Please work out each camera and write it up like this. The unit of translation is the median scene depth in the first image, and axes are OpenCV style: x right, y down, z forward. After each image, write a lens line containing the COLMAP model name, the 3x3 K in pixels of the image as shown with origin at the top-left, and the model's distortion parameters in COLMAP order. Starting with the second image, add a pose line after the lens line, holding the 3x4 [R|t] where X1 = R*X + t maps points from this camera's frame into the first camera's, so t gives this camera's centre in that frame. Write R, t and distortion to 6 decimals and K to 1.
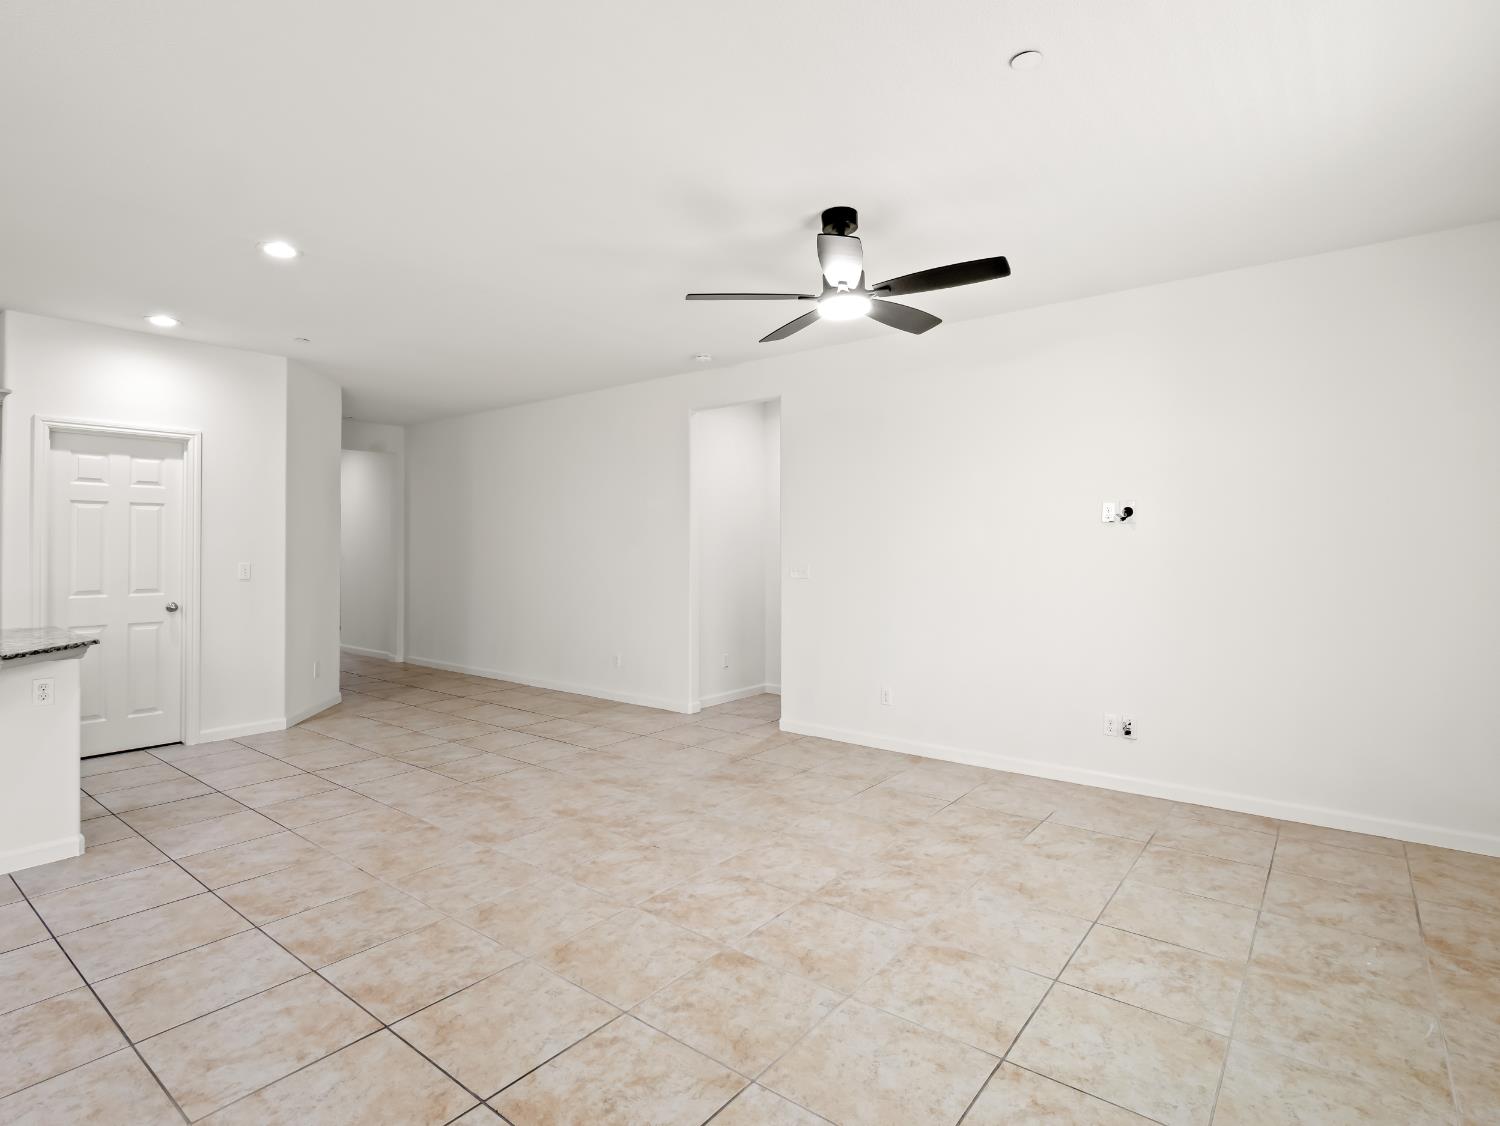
lens RADIAL K [[769.1, 0, 766.8], [0, 769.1, 558.3], [0, 0, 1]] dist [-0.002222, -0.001416]
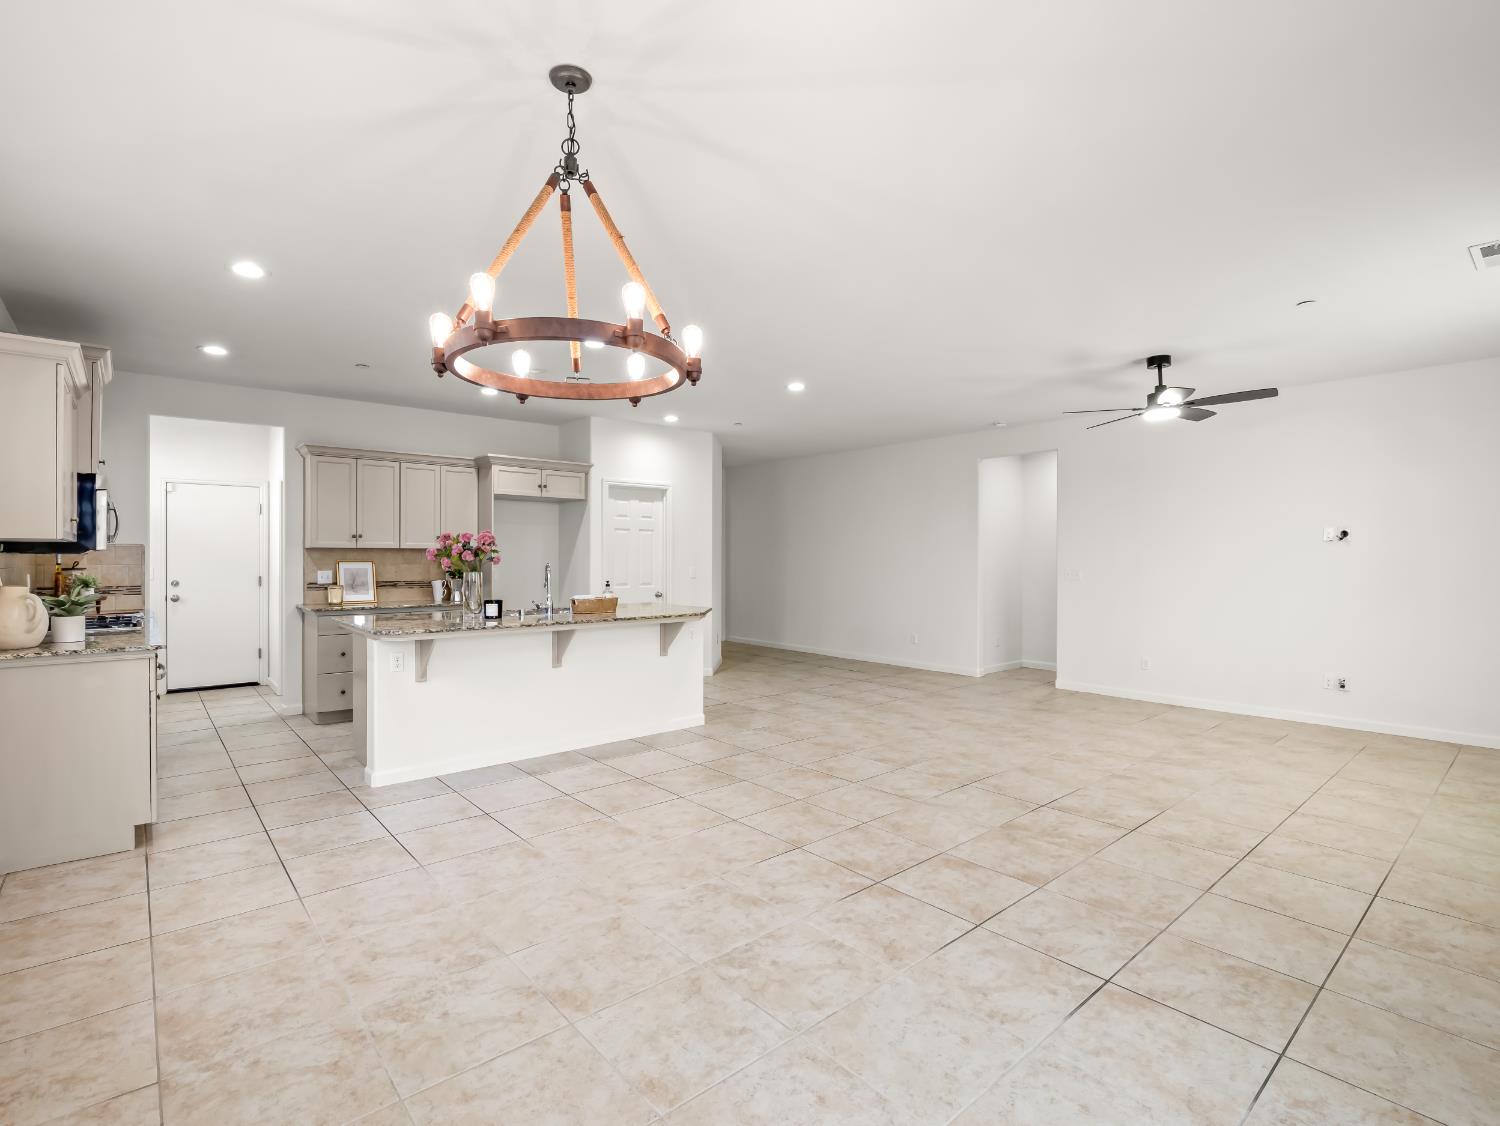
lens RADIAL K [[735.0, 0, 751.8], [0, 735.0, 574.3], [0, 0, 1]] dist [-0.015682, 0.000522]
pose [[0.979708, 0.006037, -0.200339, -0.313476], [-0.004209, 0.999946, 0.009548, 0.006223], [0.200386, -0.008511, 0.979680, -0.508438]]
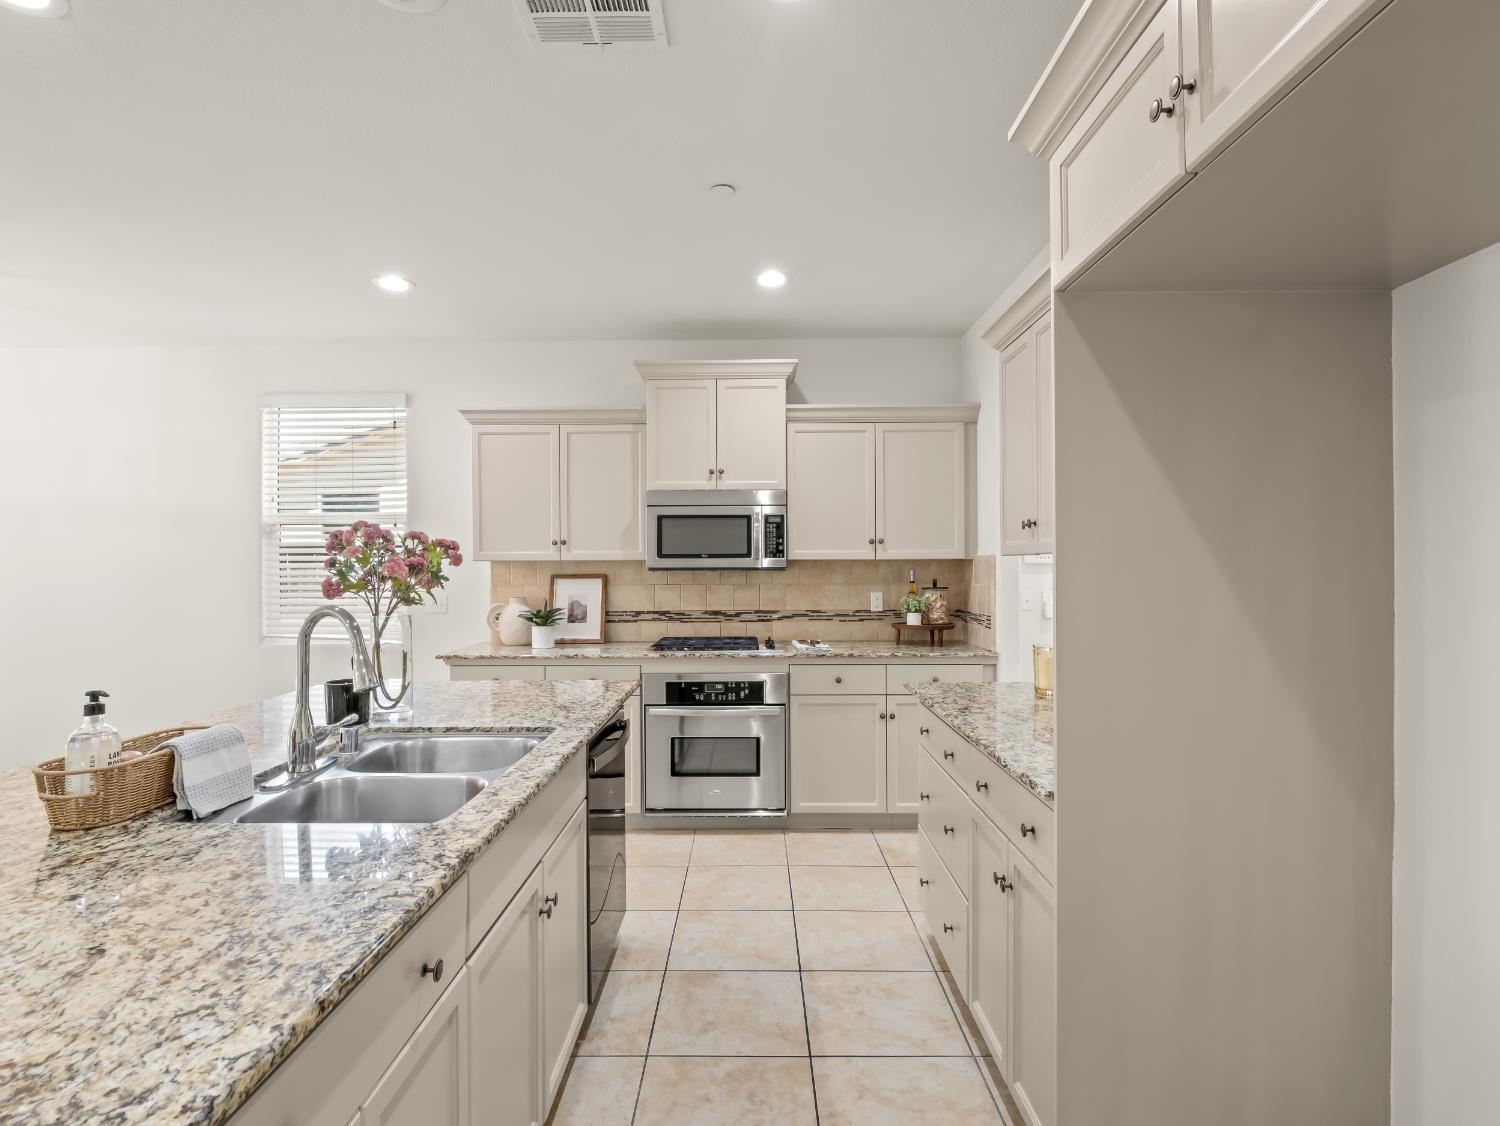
lens RADIAL K [[782.6, 0, 750.0], [0, 782.6, 563.0], [0, 0, 1]] dist [-0.002170, 0.000064]
pose [[-0.795924, 0.004611, -0.605379, -0.624145], [-0.002771, 0.999933, 0.011259, -0.025960], [0.605390, 0.010639, -0.795858, 0.889025]]
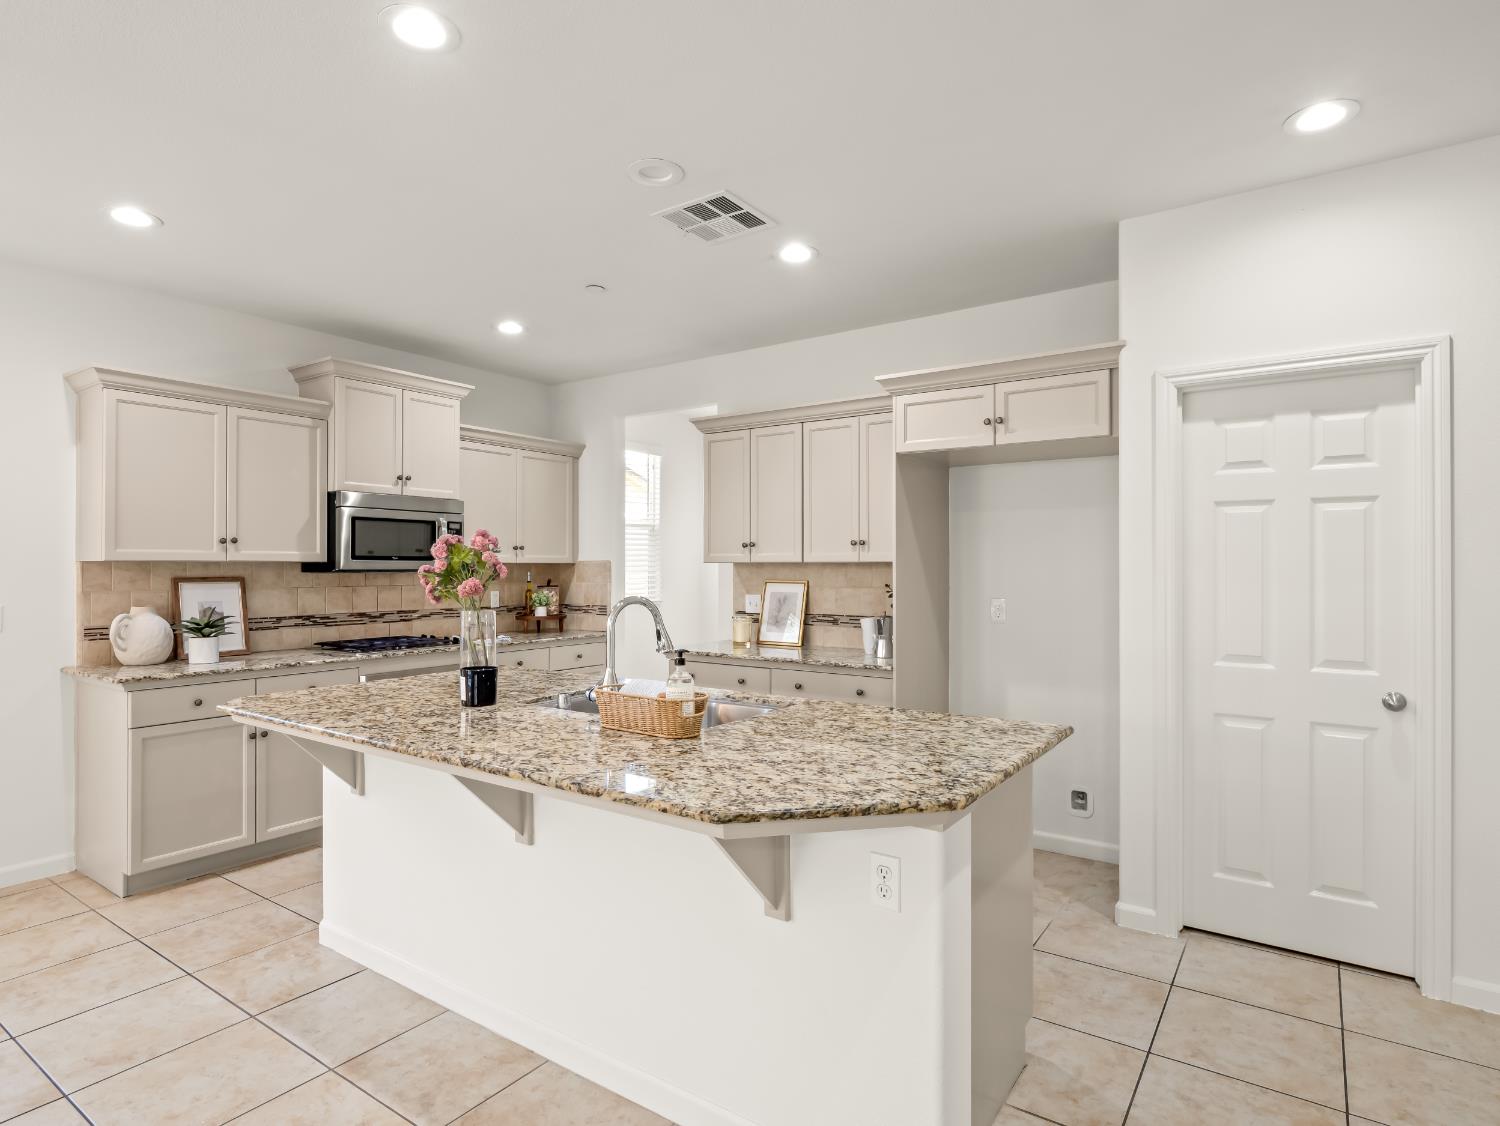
lens RADIAL K [[822.4, 0, 717.5], [0, 822.4, 557.3], [0, 0, 1]] dist [-0.003010, 0.000184]
pose [[0.031550, -0.010774, -0.999444, -0.290104], [-0.013305, 0.999849, -0.011198, -0.021084], [0.999414, 0.013650, 0.031402, 0.617951]]
